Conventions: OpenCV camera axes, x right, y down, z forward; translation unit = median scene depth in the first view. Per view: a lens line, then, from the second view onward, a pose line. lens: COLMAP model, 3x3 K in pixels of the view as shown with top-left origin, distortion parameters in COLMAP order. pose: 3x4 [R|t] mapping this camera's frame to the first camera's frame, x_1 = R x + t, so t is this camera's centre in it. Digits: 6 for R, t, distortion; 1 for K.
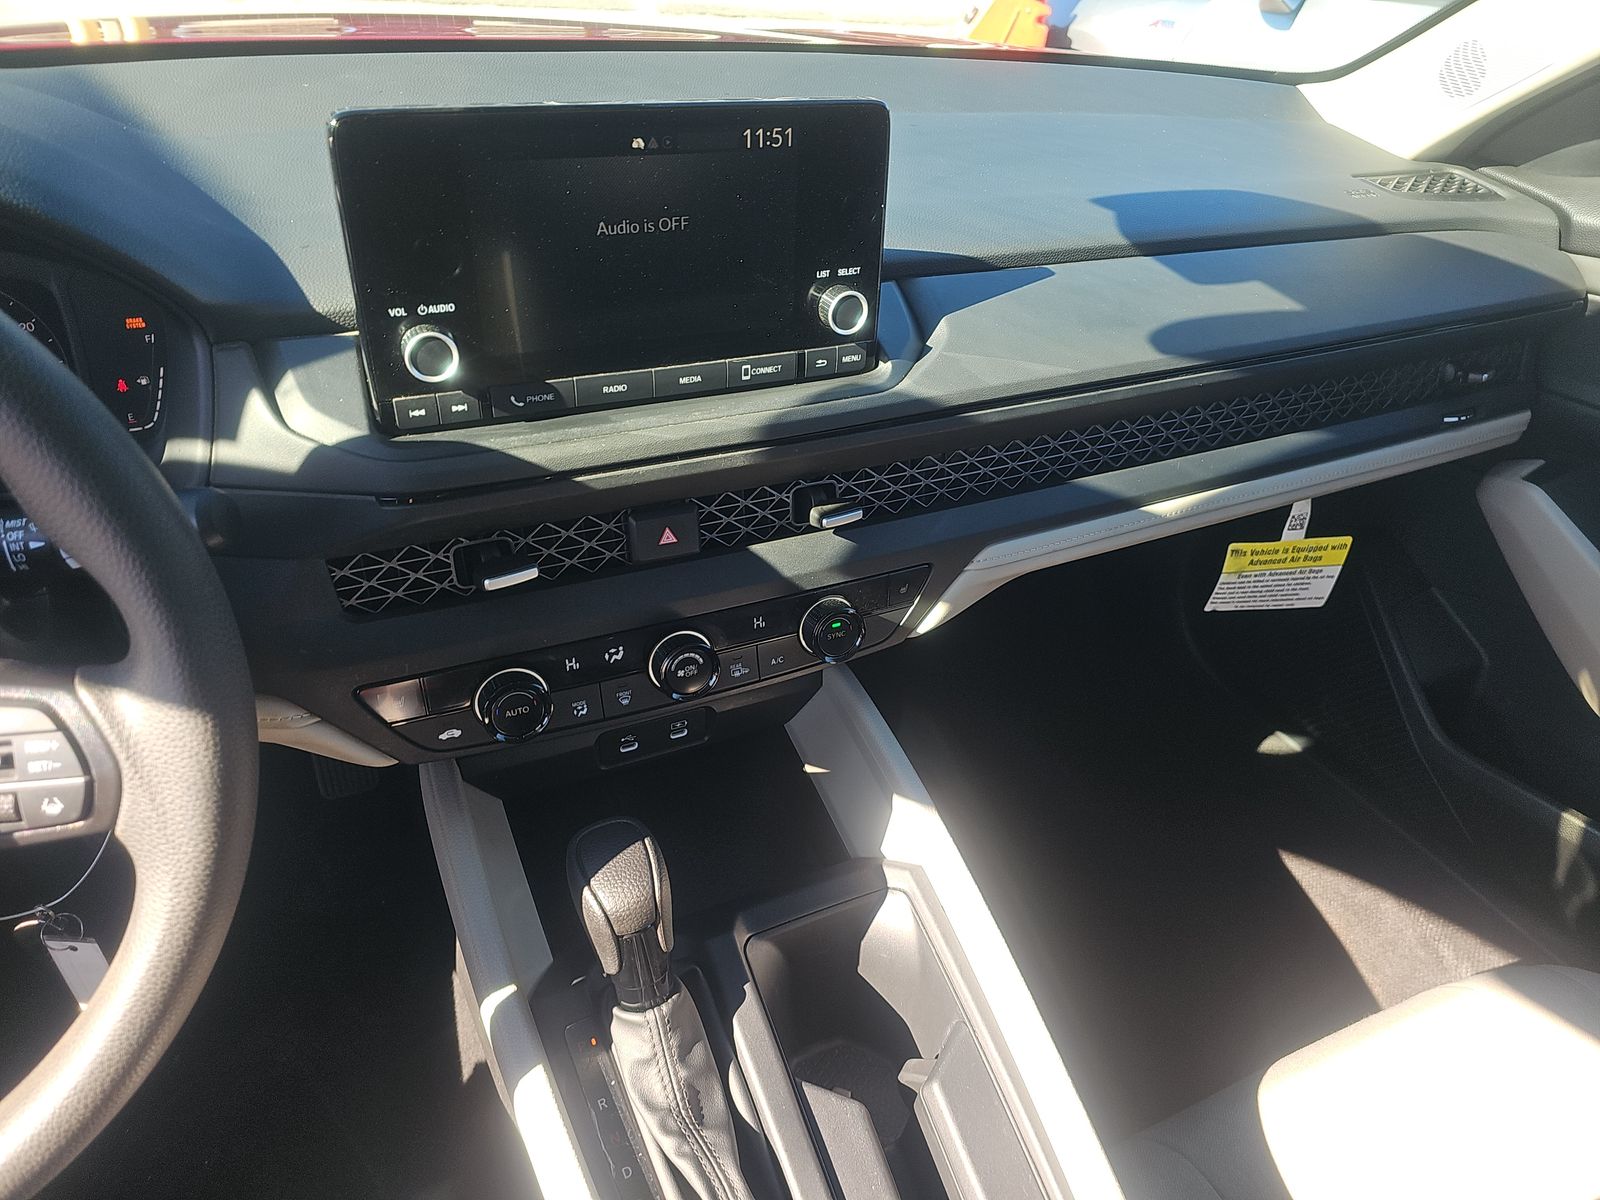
lens RADIAL K [[1031.1, 0, 800.0], [0, 1031.1, 600.0], [0, 0, 1]] dist [0.068852, -0.085083]
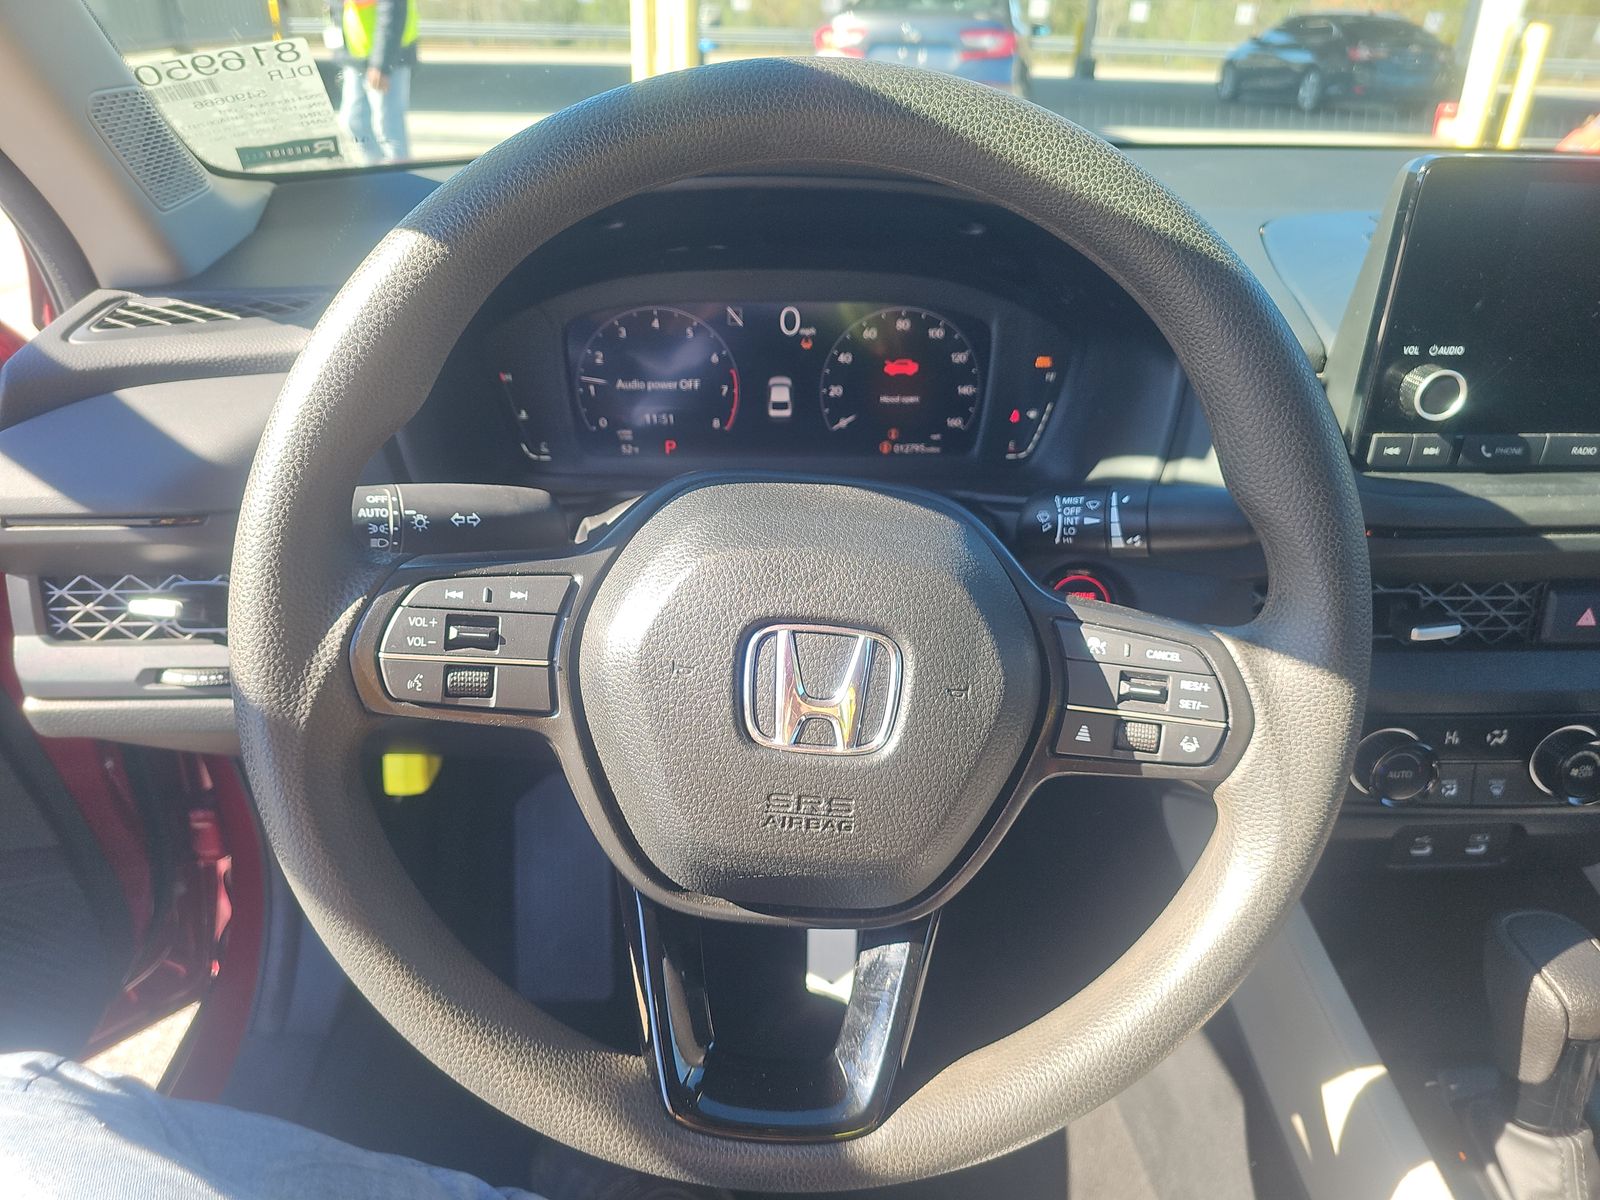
lens RADIAL K [[1056.3, 0, 800.0], [0, 1056.3, 600.0], [0, 0, 1]] dist [0.000833, -0.017479]
pose [[0.924720, 0.140073, -0.353940, -0.503146], [-0.185936, 0.977571, -0.098908, 0.162400], [0.332147, 0.157272, 0.930024, -0.106848]]
